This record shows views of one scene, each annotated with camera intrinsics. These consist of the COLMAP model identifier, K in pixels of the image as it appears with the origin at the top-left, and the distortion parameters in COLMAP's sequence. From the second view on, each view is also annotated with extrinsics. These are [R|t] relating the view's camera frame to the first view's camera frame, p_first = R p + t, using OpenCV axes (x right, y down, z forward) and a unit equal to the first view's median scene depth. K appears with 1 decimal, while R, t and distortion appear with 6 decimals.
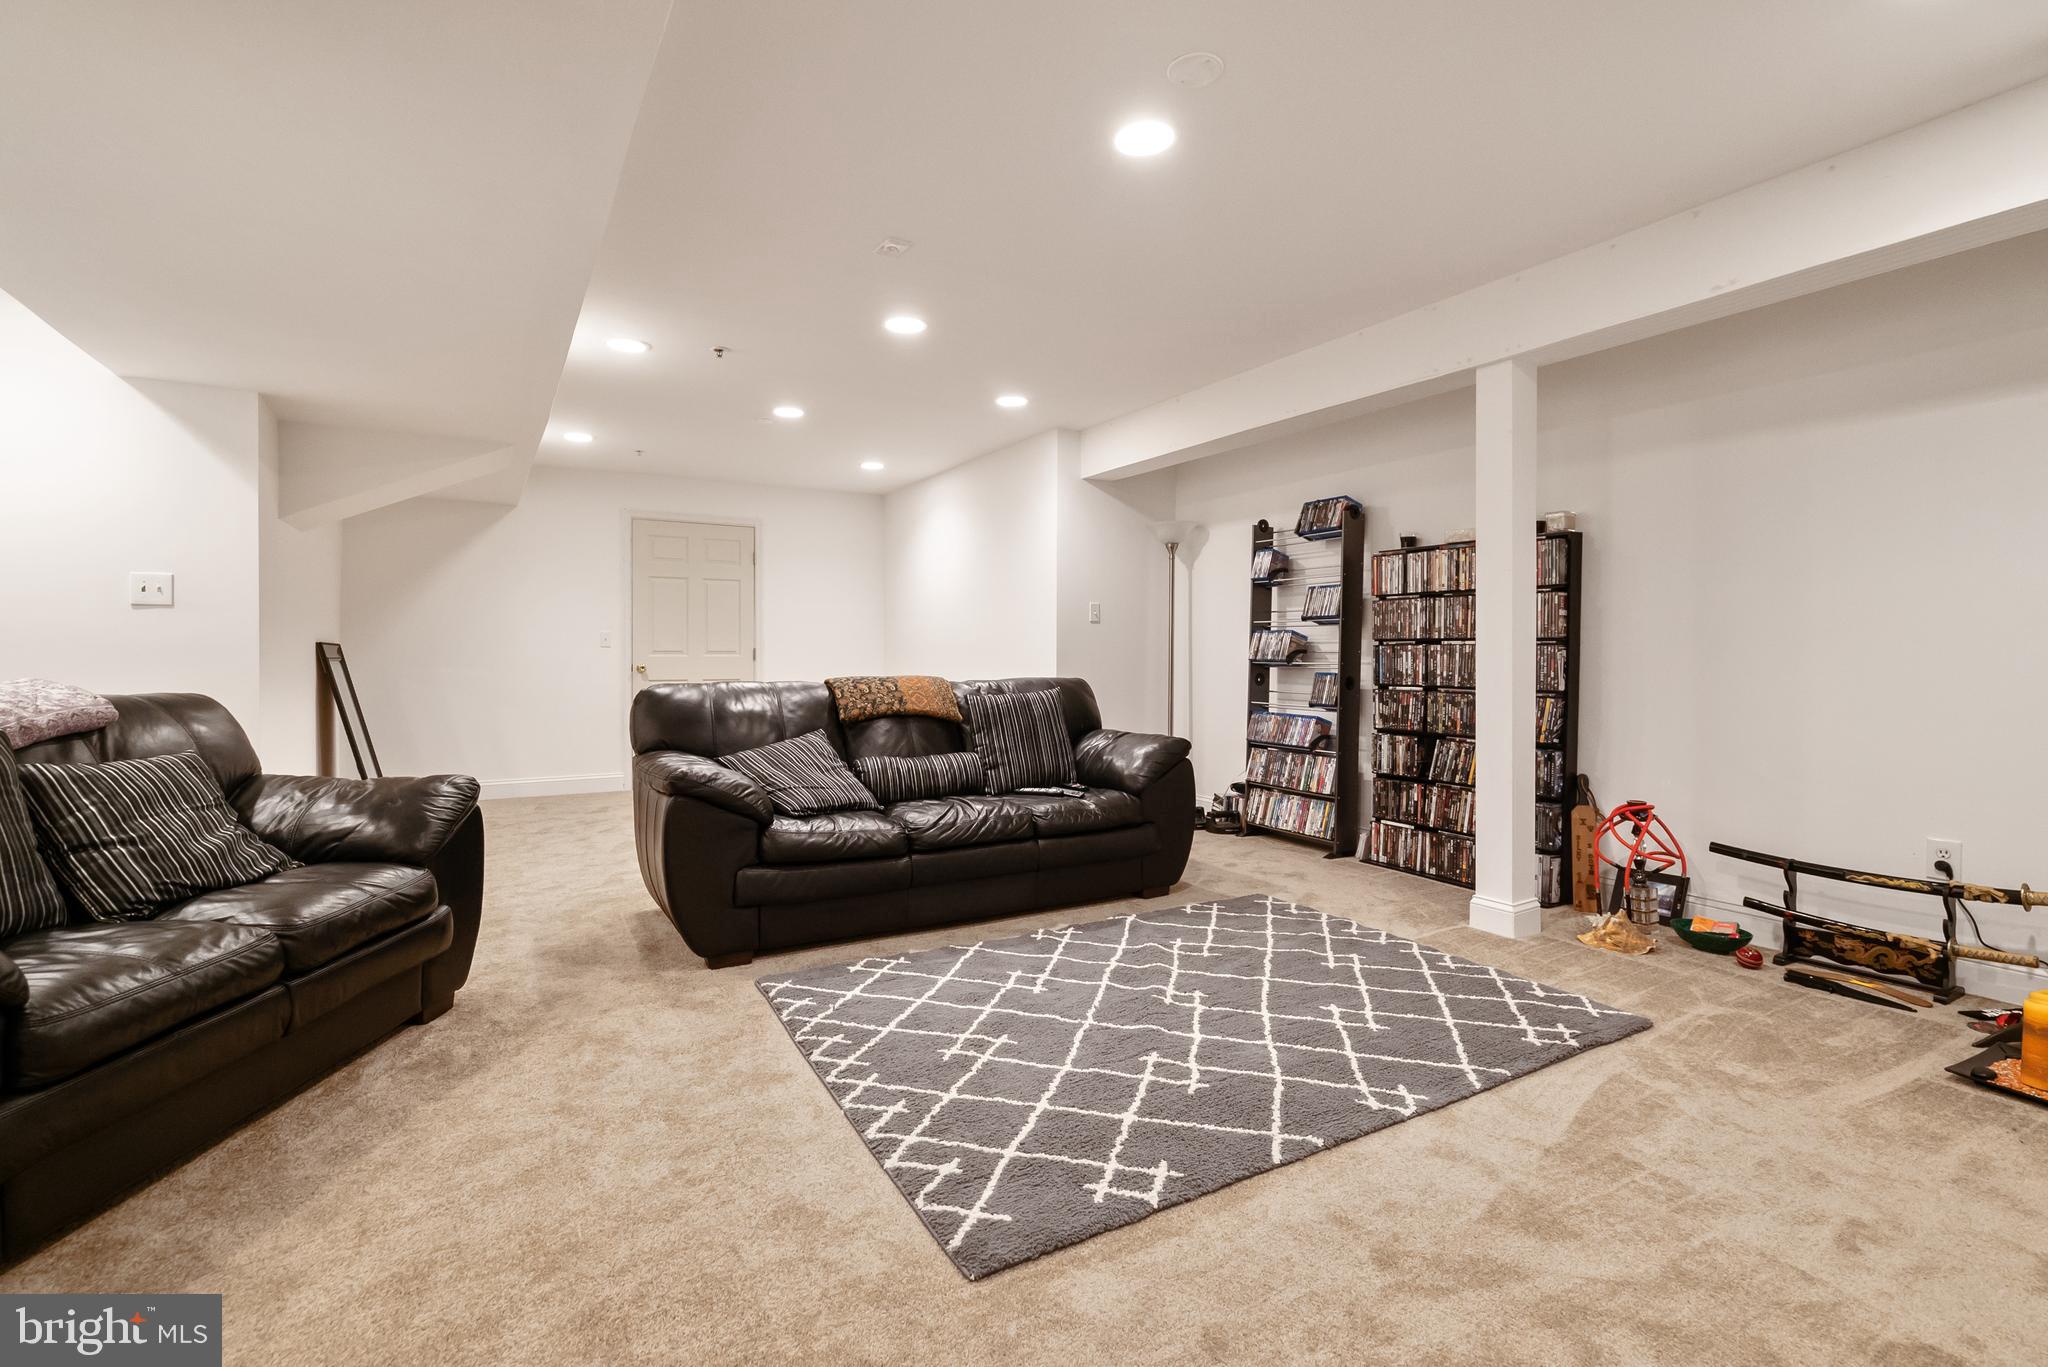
lens RADIAL K [[936.4, 0, 1017.1], [0, 936.4, 677.9], [0, 0, 1]] dist [-0.006542, 0.003114]
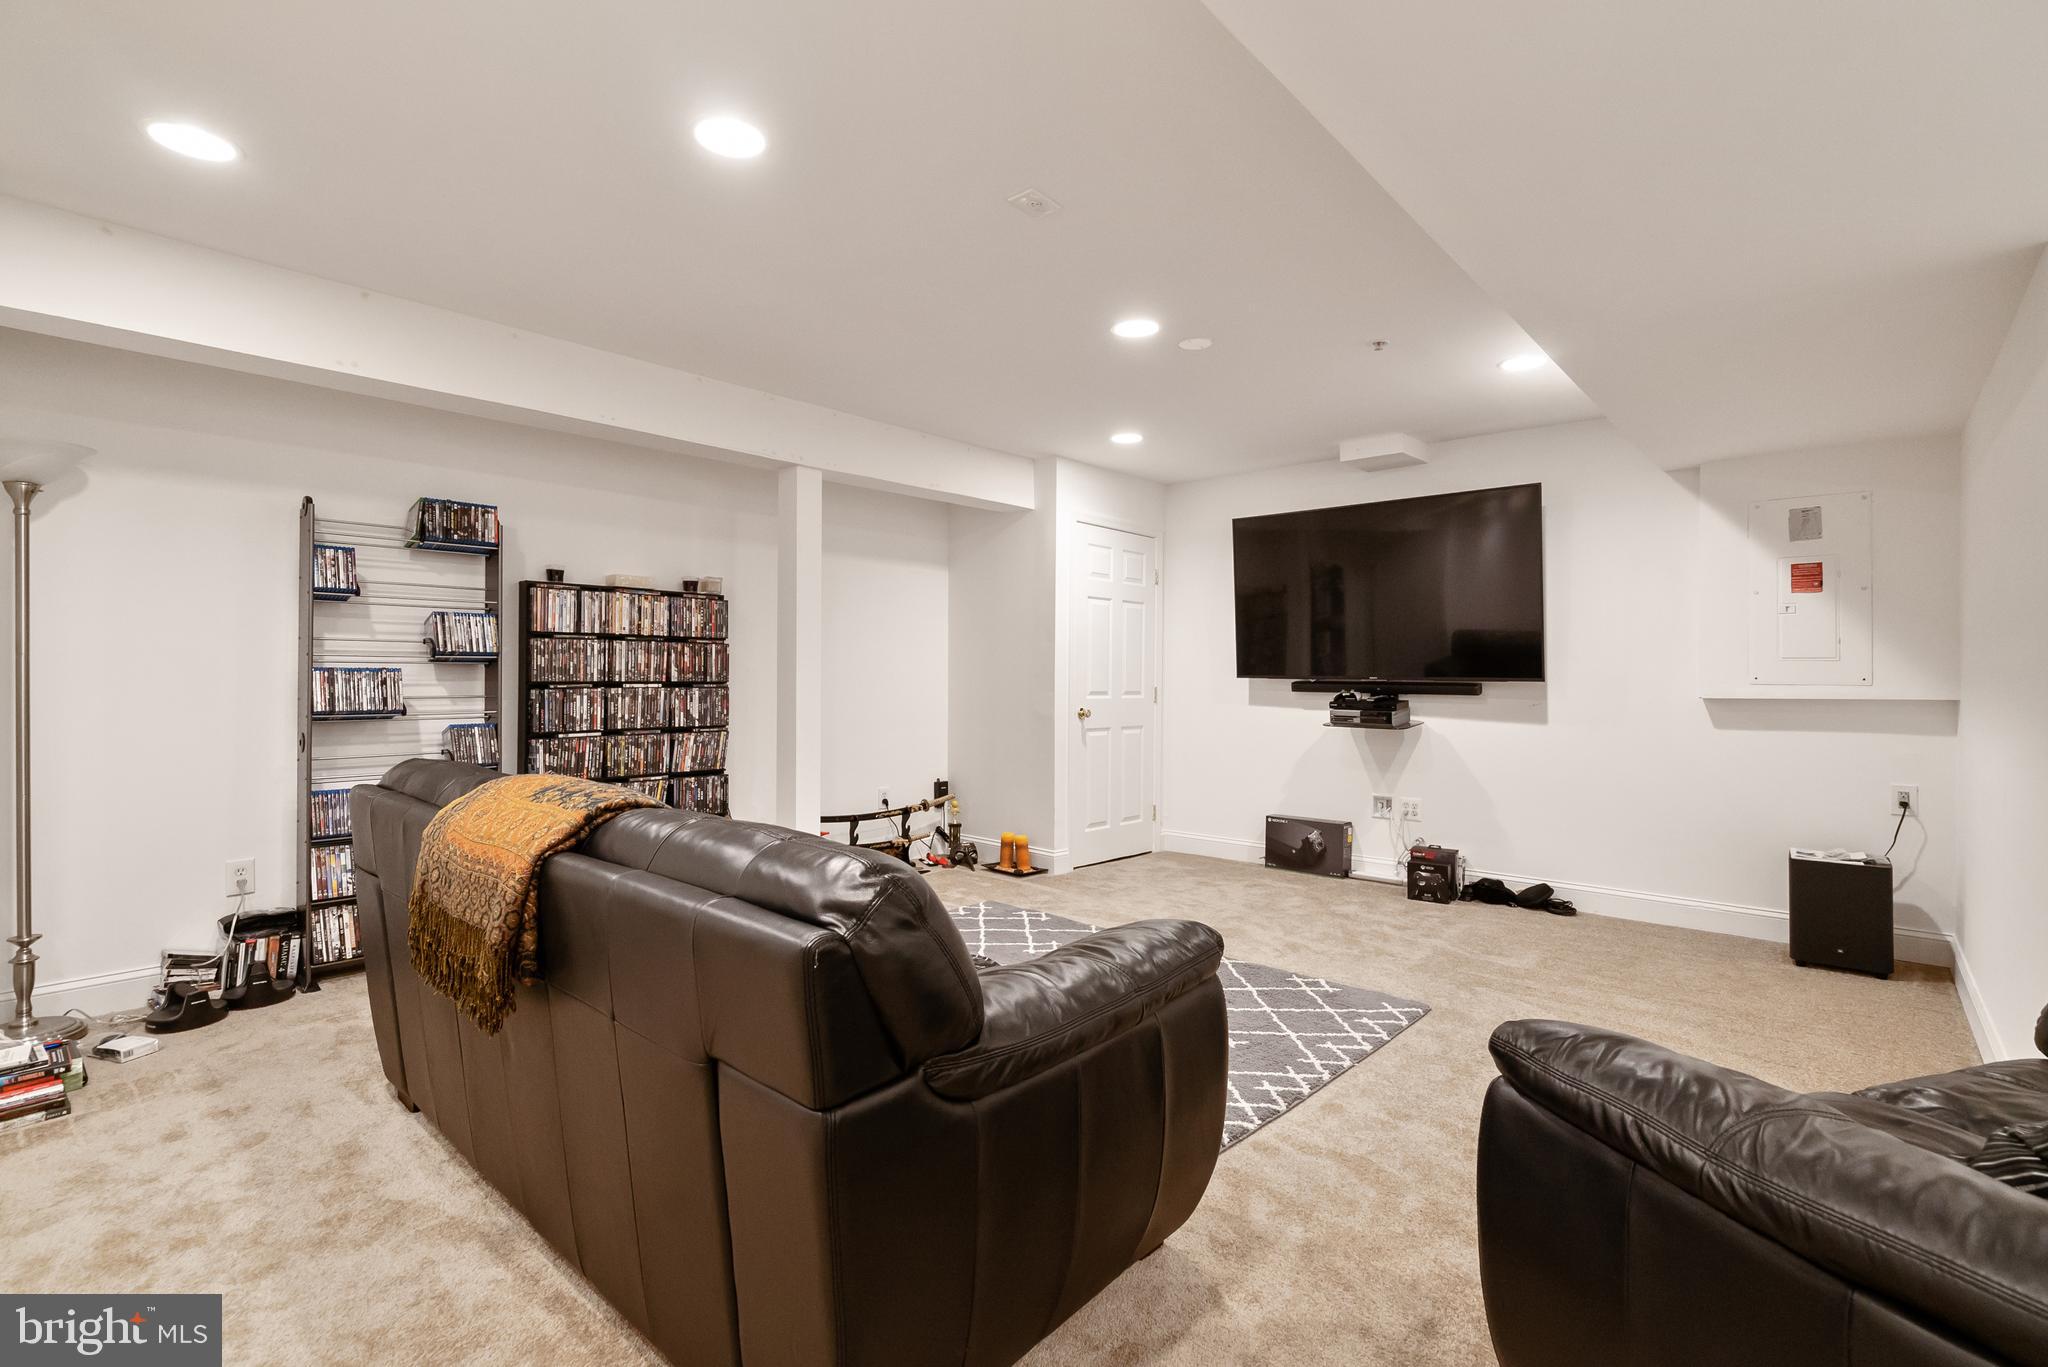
lens RADIAL K [[936.4, 0, 1016.7], [0, 936.4, 673.9], [0, 0, 1]] dist [-0.006542, 0.003114]
pose [[-0.306034, -0.001001, 0.952020, -0.627603], [0.026023, 0.999617, 0.009416, -0.048525], [-0.951665, 0.027656, -0.305891, 0.902182]]
